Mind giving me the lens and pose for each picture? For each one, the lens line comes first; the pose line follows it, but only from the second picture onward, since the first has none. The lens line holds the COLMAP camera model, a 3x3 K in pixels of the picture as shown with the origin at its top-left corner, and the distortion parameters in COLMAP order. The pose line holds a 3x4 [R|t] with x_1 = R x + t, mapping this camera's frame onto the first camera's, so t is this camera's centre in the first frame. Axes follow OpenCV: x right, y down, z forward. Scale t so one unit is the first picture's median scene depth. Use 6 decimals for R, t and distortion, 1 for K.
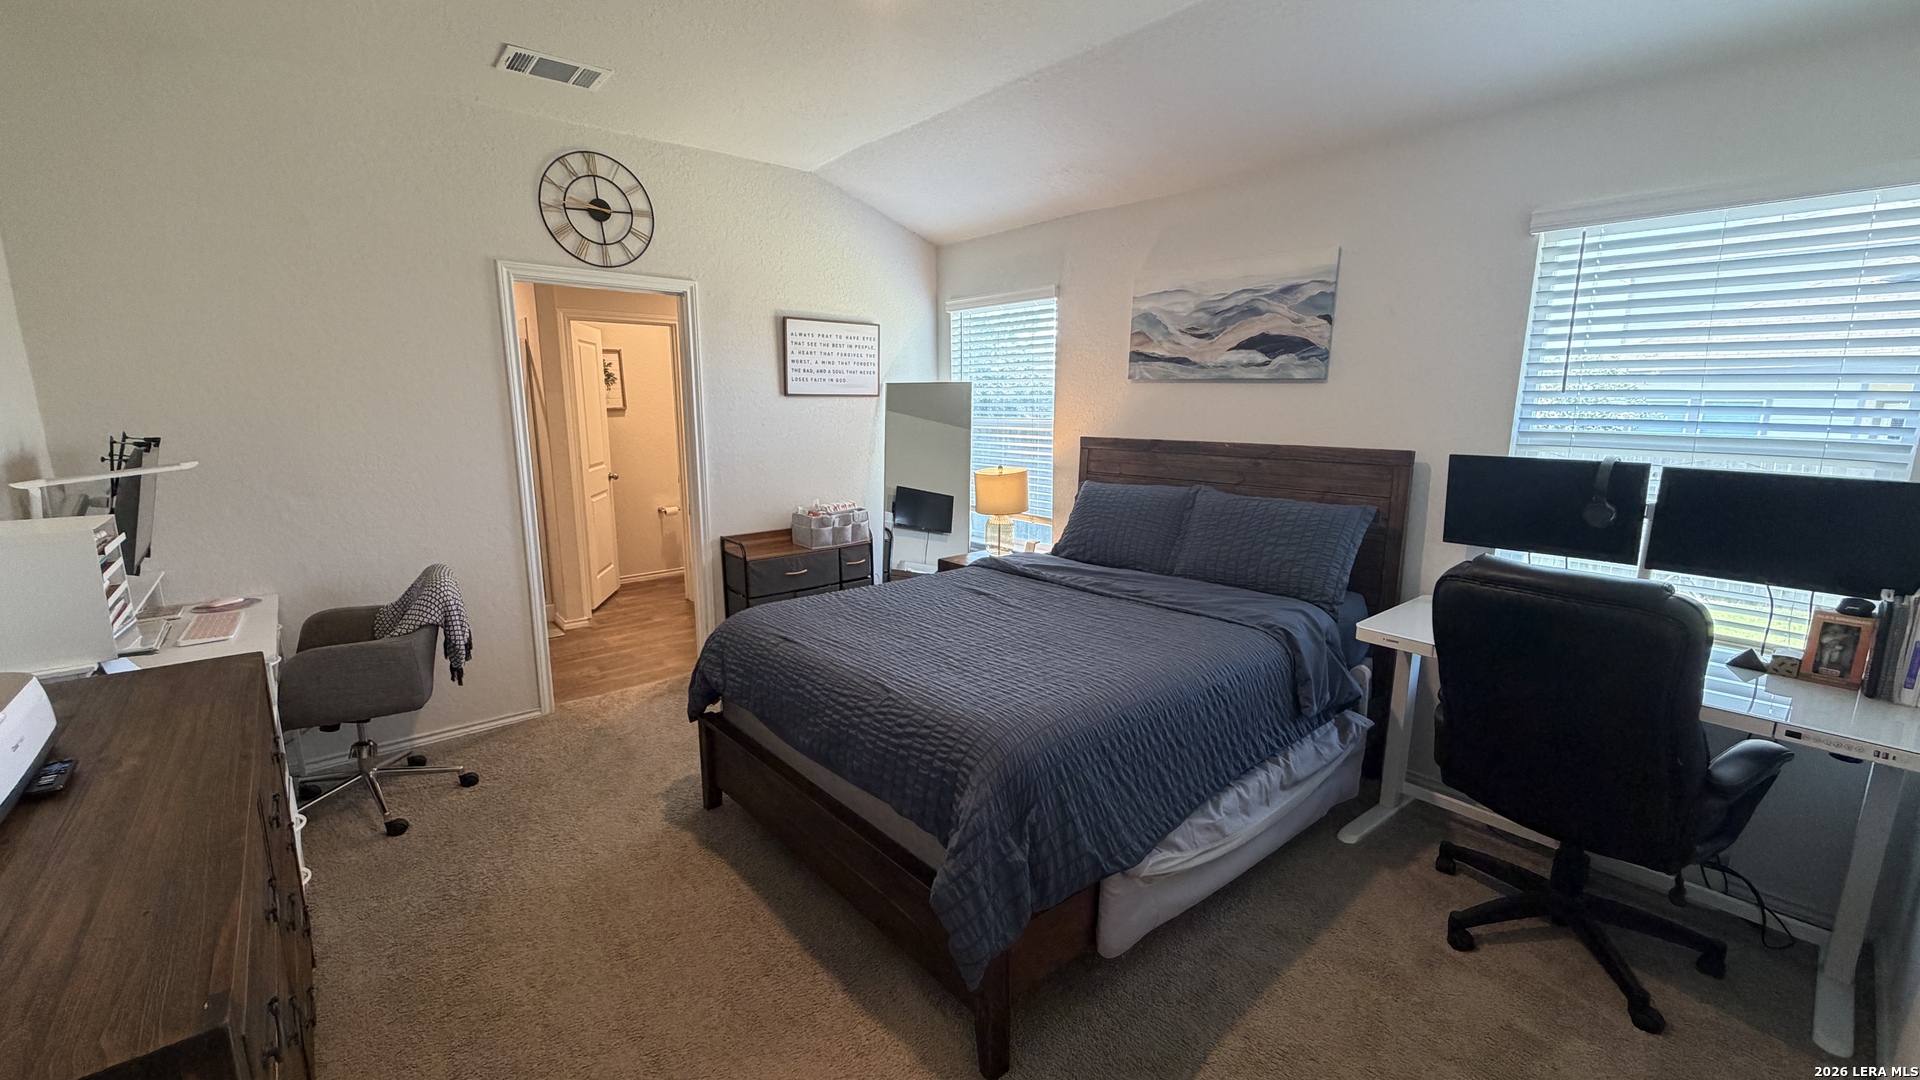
lens RADIAL K [[757.7, 0, 958.5], [0, 757.7, 541.6], [0, 0, 1]] dist [-0.001737, 0.000759]
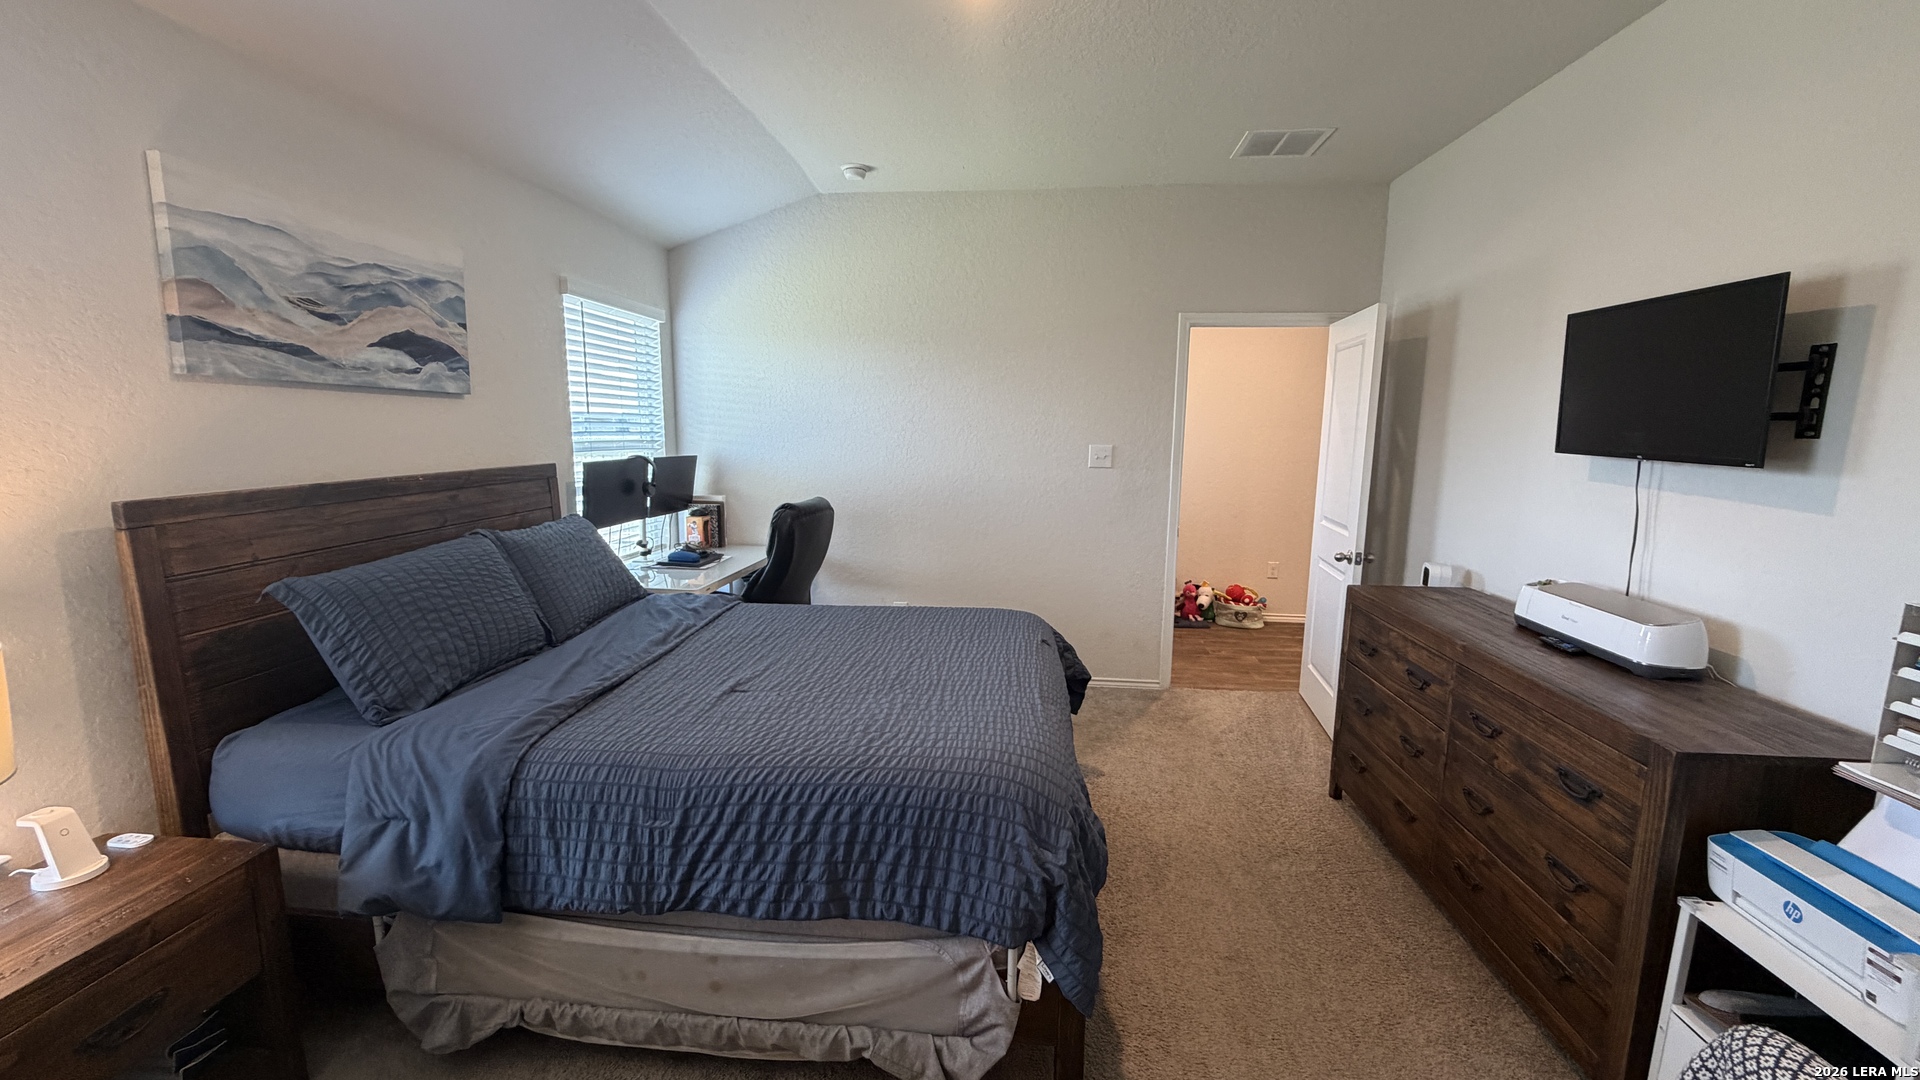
lens RADIAL K [[757.7, 0, 959.4], [0, 757.7, 539.4], [0, 0, 1]] dist [-0.001737, 0.000759]
pose [[-0.697033, -0.113268, 0.708036, -0.538329], [0.127543, 0.952112, 0.277876, -0.209466], [-0.705605, 0.283994, -0.649207, 1.129696]]
